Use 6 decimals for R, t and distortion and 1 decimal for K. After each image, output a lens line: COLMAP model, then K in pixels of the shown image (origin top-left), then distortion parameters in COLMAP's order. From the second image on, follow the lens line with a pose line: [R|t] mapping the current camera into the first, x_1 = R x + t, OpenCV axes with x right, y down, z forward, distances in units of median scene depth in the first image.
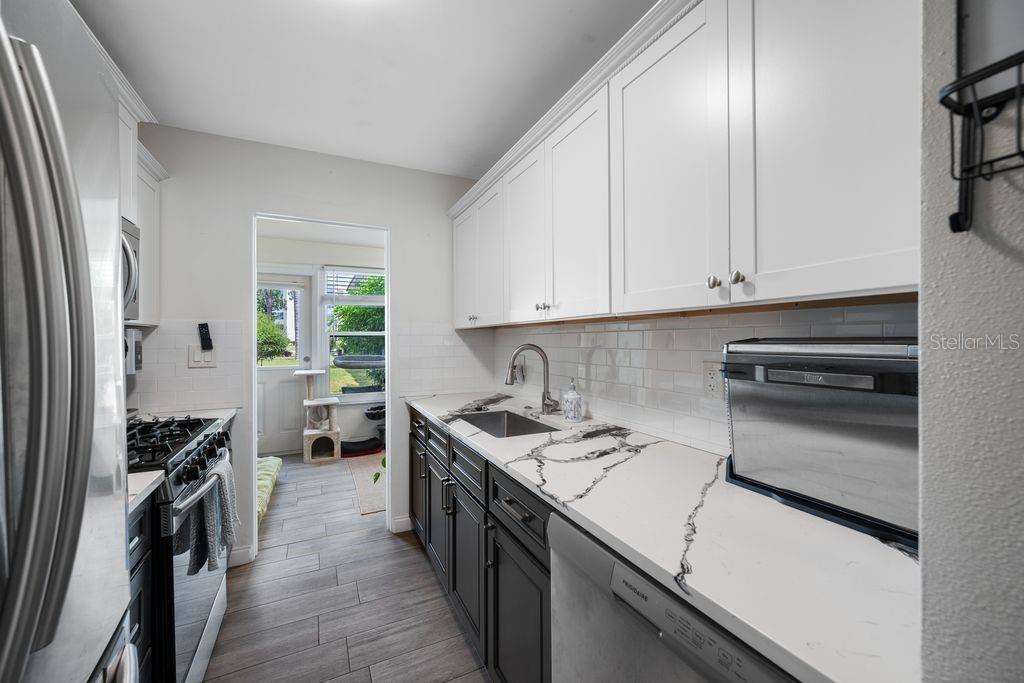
lens RADIAL K [[387.1, 0, 510.5], [0, 387.1, 337.8], [0, 0, 1]] dist [-0.001217, -0.000207]
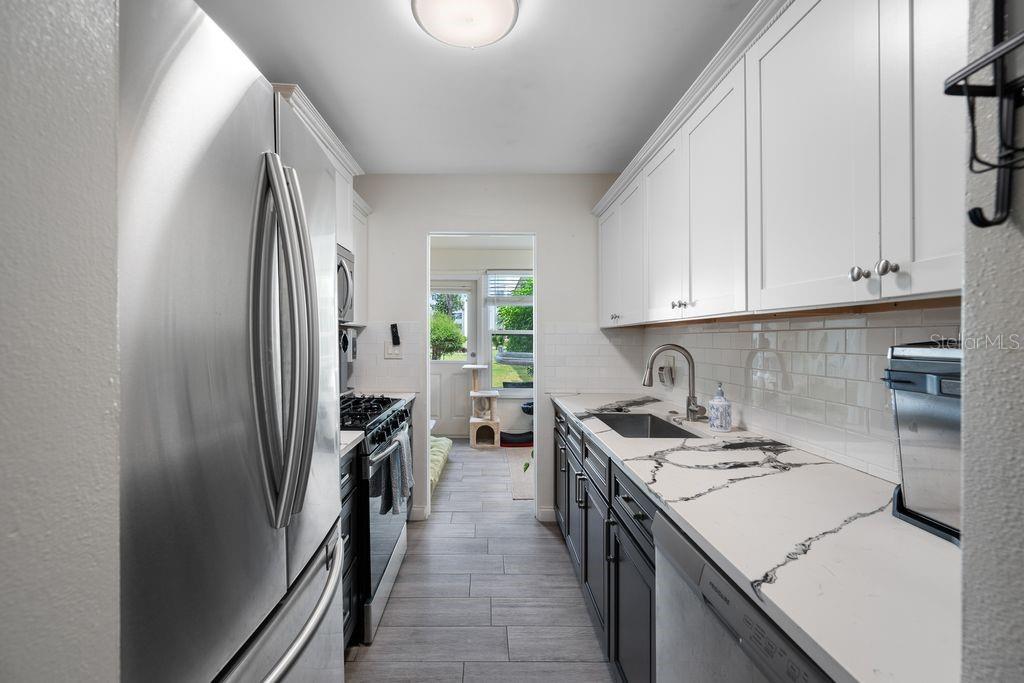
lens RADIAL K [[411.0, 0, 507.8], [0, 411.0, 340.0], [0, 0, 1]] dist [-0.003831, -0.000043]
pose [[0.910156, 0.010506, -0.414133, 0.135112], [-0.006947, 0.999925, 0.010099, -0.001338], [0.414208, -0.006315, 0.910160, -0.093470]]
